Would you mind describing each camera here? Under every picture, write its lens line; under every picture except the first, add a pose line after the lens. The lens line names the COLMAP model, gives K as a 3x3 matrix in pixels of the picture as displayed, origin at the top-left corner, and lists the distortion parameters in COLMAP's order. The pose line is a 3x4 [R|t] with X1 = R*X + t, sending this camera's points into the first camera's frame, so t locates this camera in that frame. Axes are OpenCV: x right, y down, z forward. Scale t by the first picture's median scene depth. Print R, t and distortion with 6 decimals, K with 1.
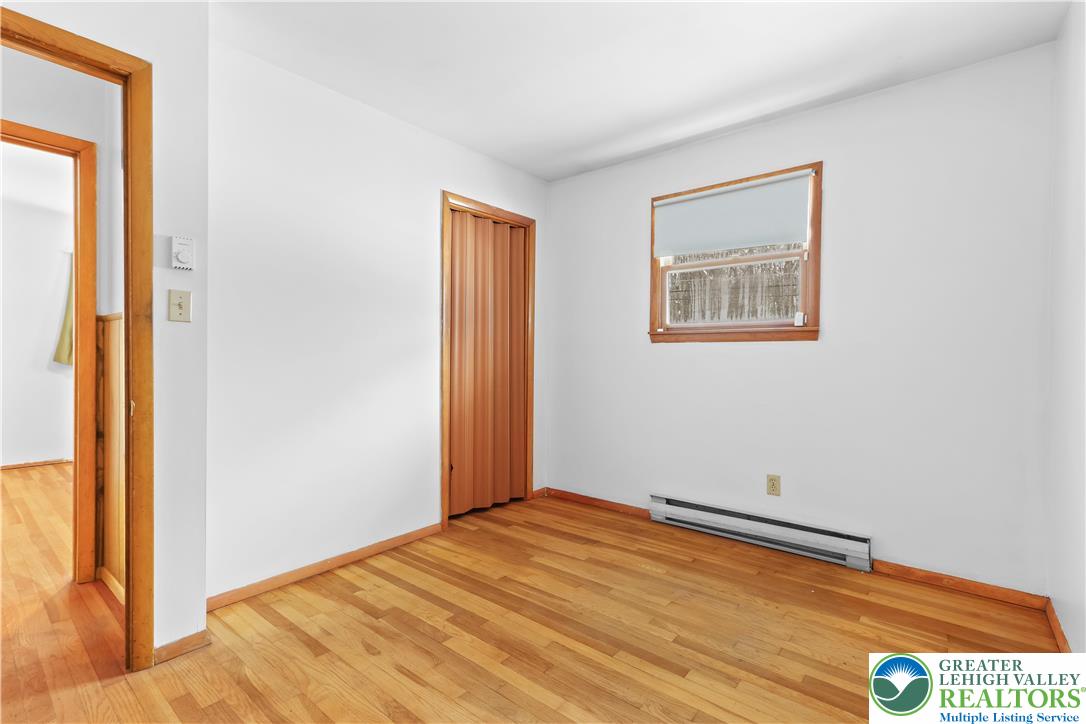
lens RADIAL K [[504.3, 0, 536.5], [0, 504.3, 356.3], [0, 0, 1]] dist [0.000795, 0.000308]
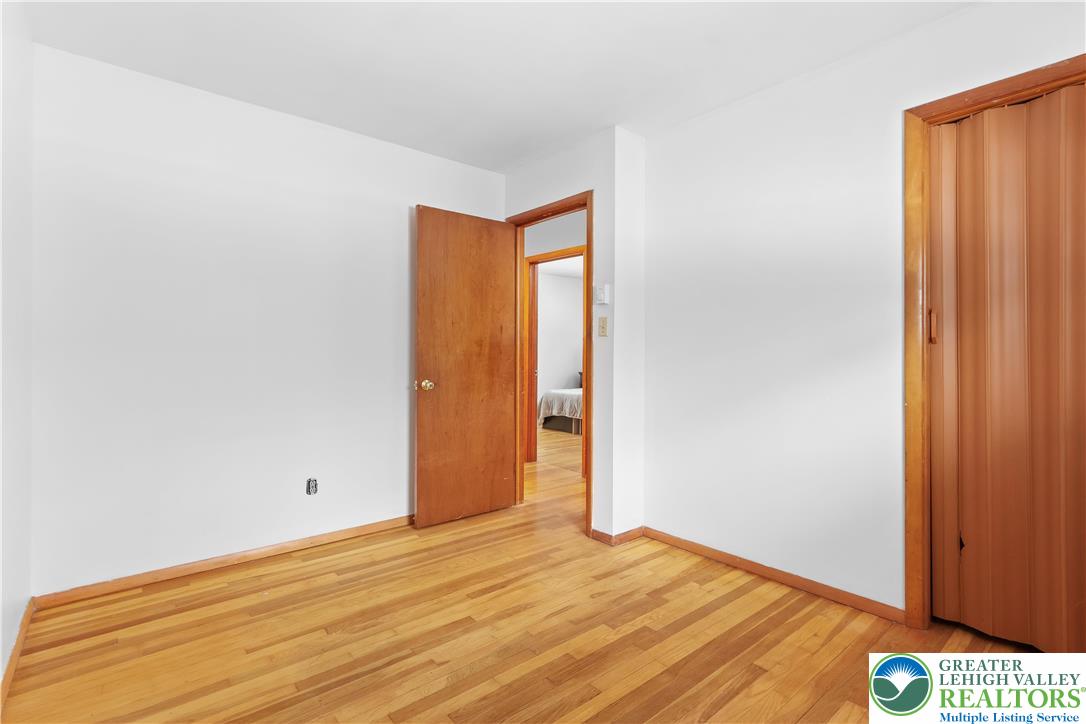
lens RADIAL K [[504.3, 0, 536.5], [0, 504.3, 356.3], [0, 0, 1]] dist [0.000795, 0.000308]
pose [[-0.181096, 0.000078, -0.983465, 0.780409], [-0.004444, 0.999990, 0.000898, -0.005963], [0.983455, 0.004533, -0.181094, 0.907949]]
